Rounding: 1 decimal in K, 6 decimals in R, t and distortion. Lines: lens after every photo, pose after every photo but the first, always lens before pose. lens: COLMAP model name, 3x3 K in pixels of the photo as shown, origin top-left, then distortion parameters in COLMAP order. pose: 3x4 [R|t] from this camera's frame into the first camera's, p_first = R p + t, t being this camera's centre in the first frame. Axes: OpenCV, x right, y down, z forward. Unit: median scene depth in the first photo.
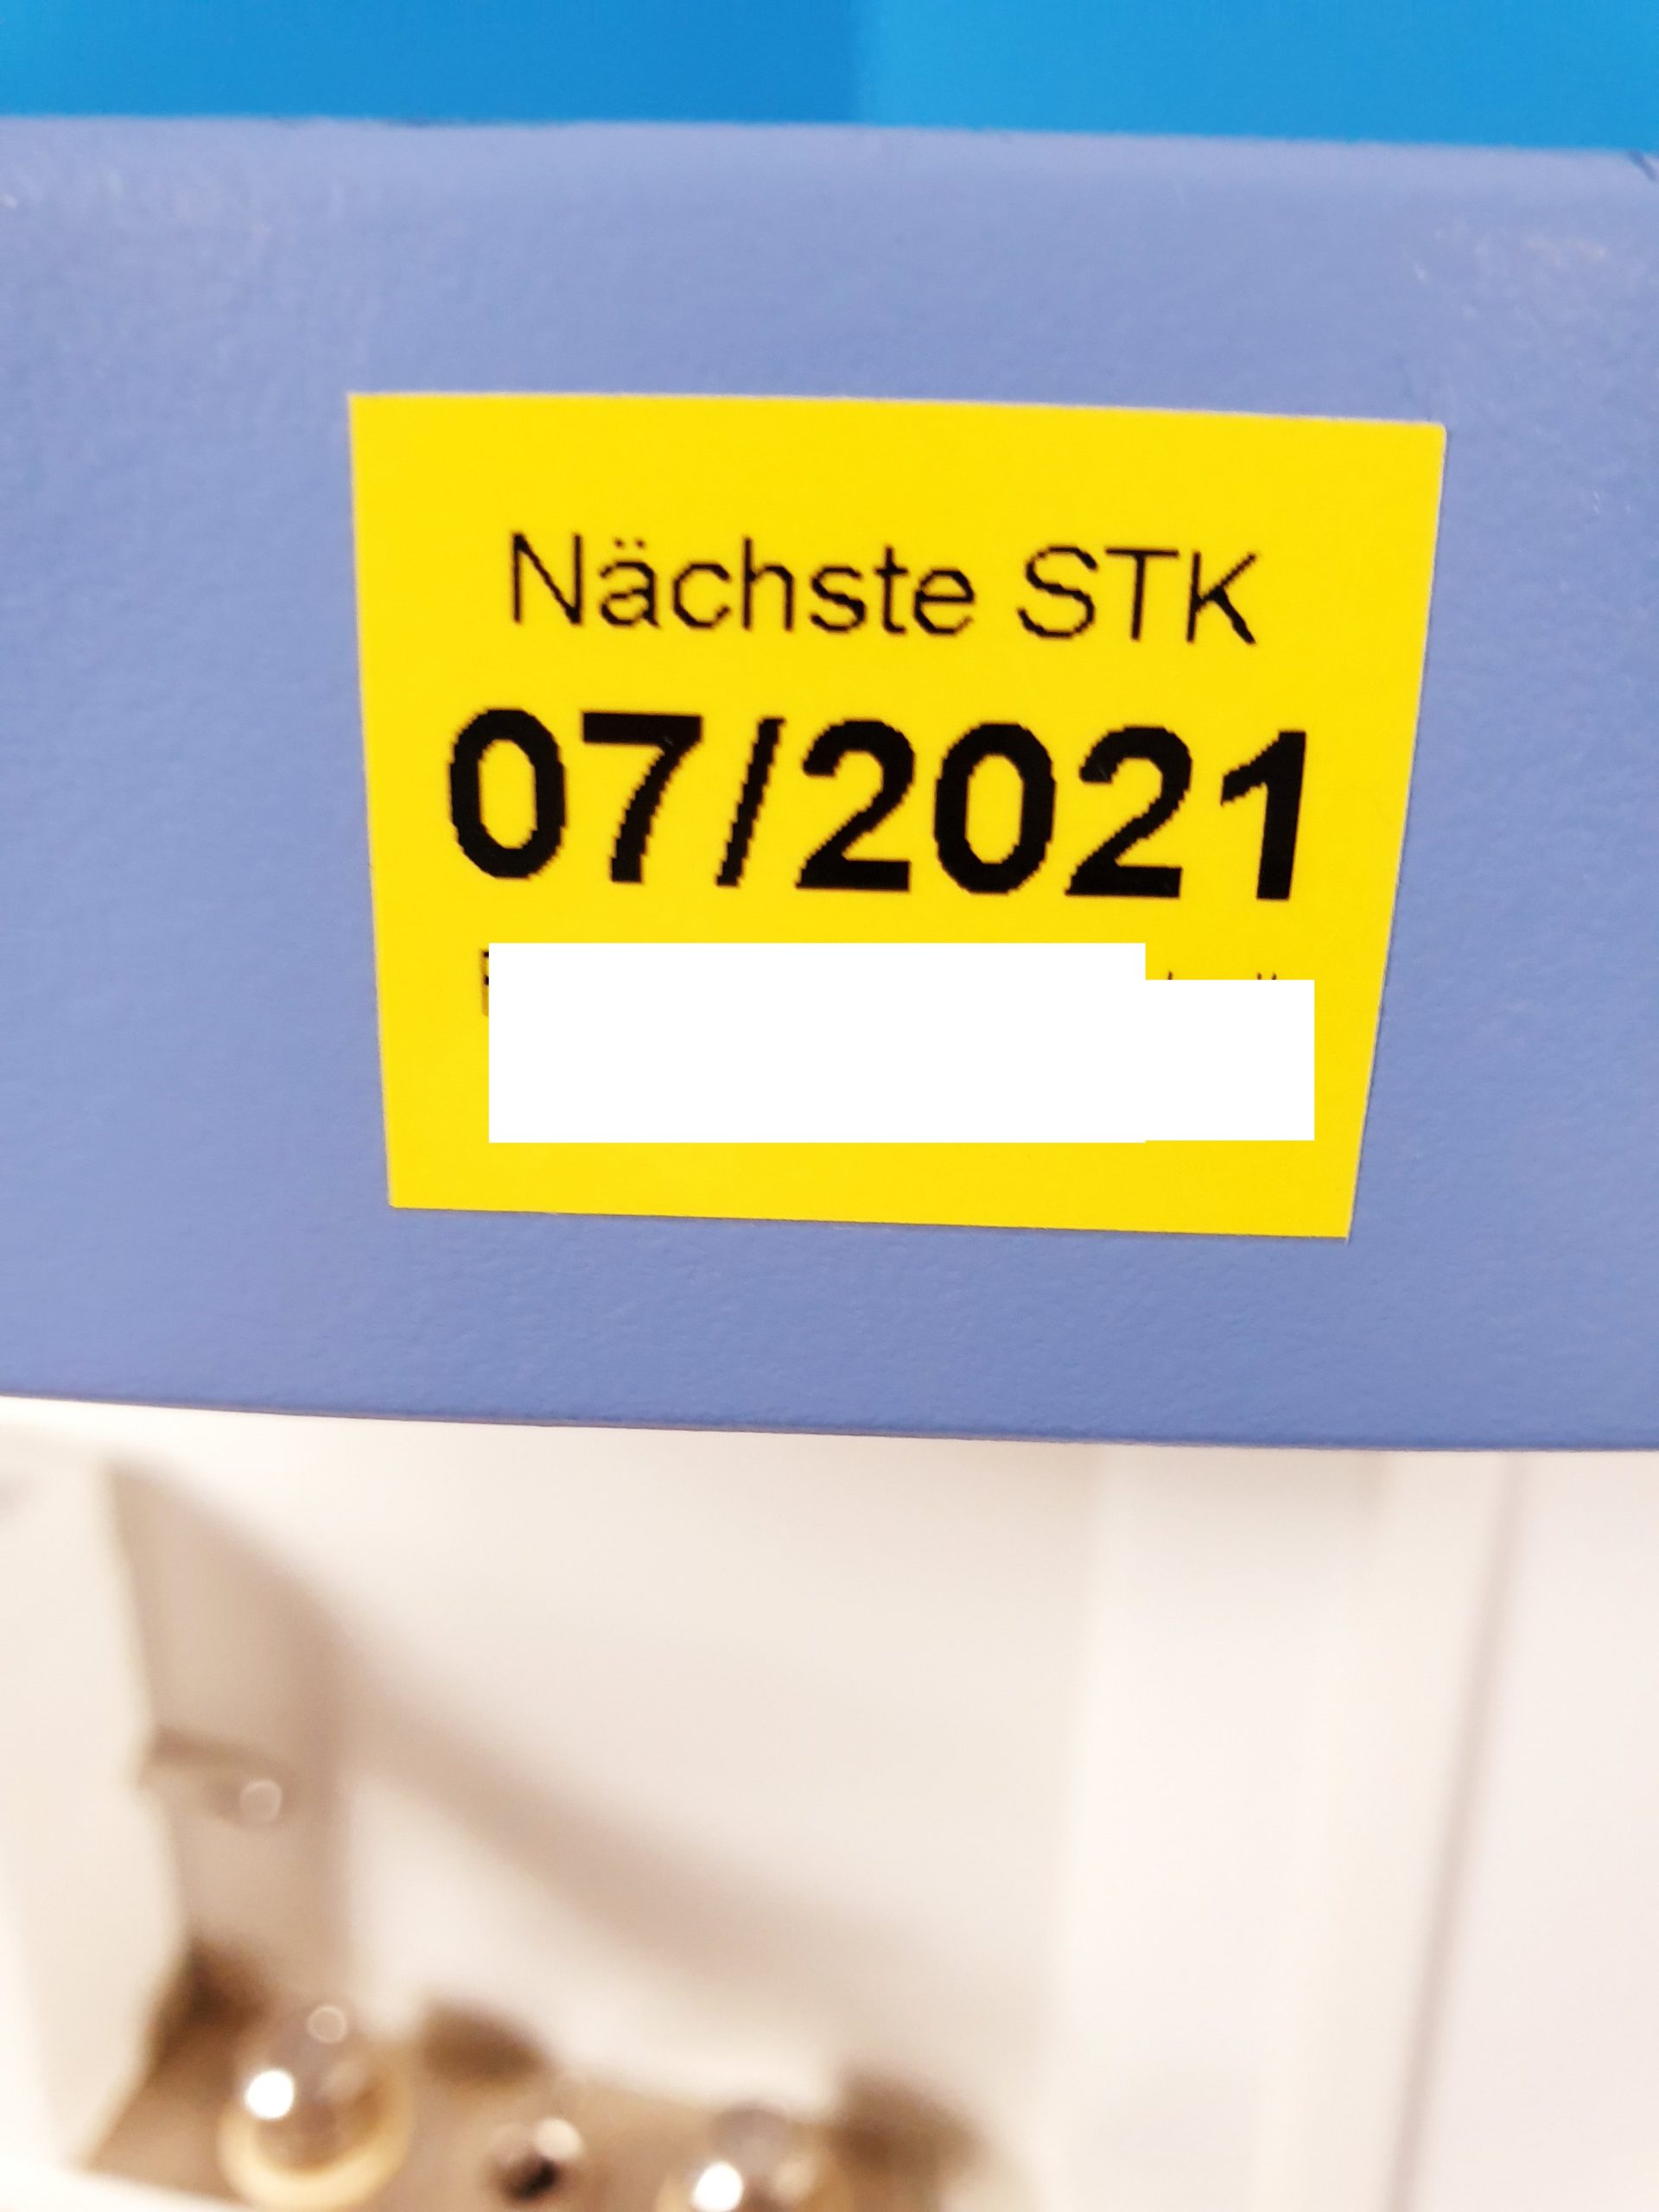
lens RADIAL K [[1682.8, 0, 830.9], [0, 1682.8, 1107.5], [0, 0, 1]] dist [0.008282, -0.005879]
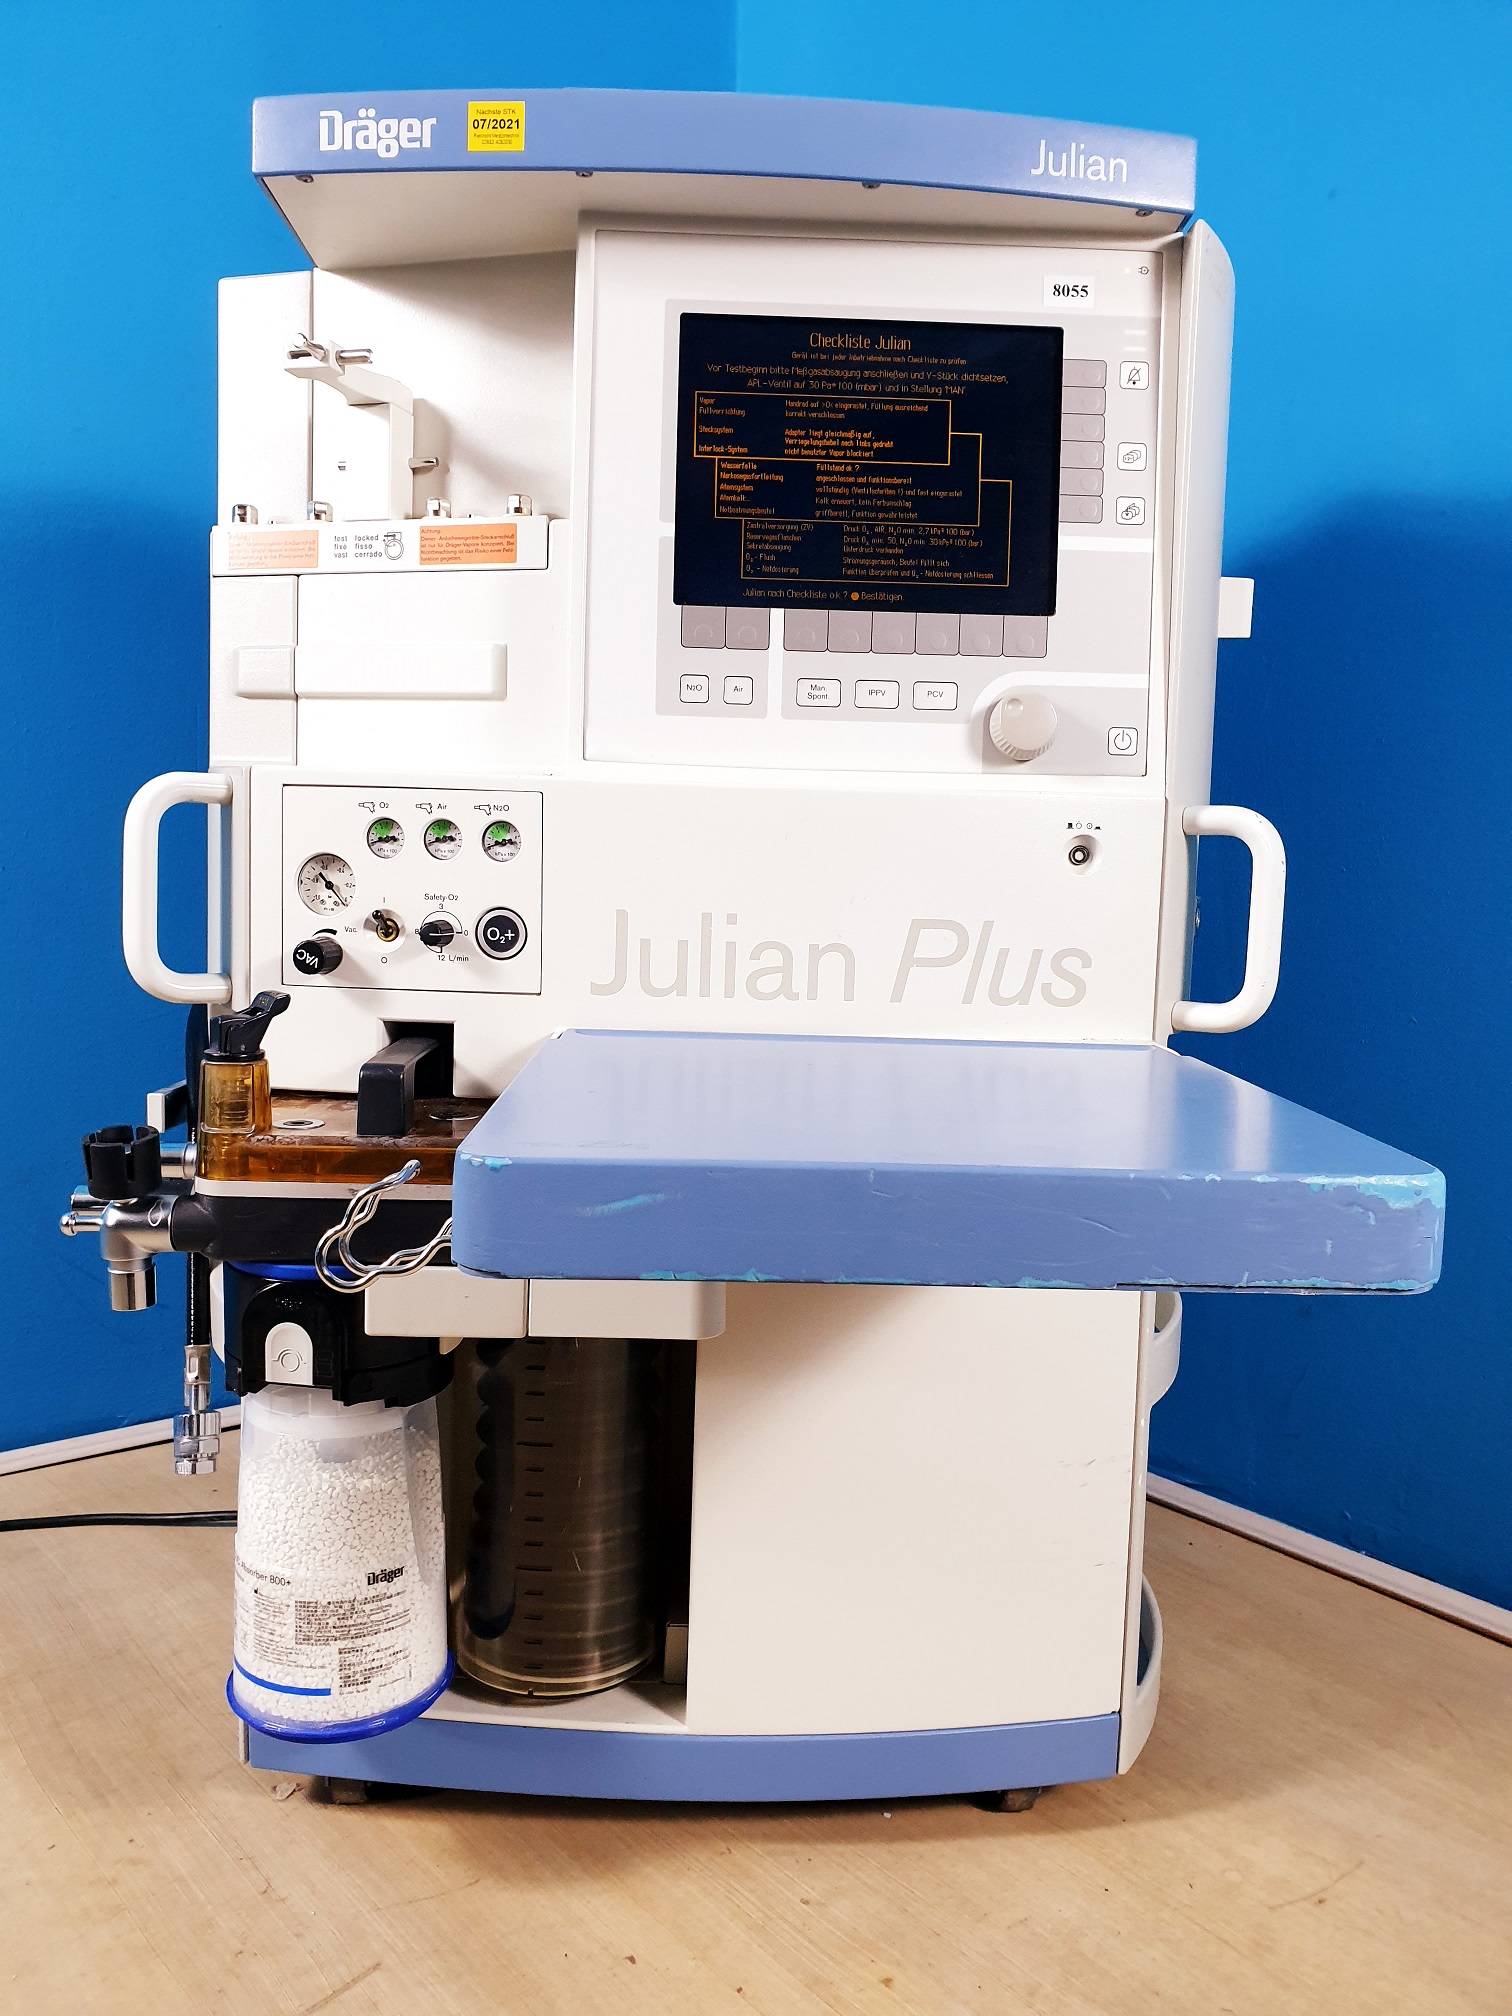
lens RADIAL K [[1533.7, 0, 765.8], [0, 1533.7, 992.1], [0, 0, 1]] dist [0.008282, -0.005879]
pose [[0.996221, 0.015654, -0.085435, 1.133636], [-0.036711, 0.967335, -0.250830, 3.266019], [0.078718, 0.253018, 0.964254, -3.128901]]
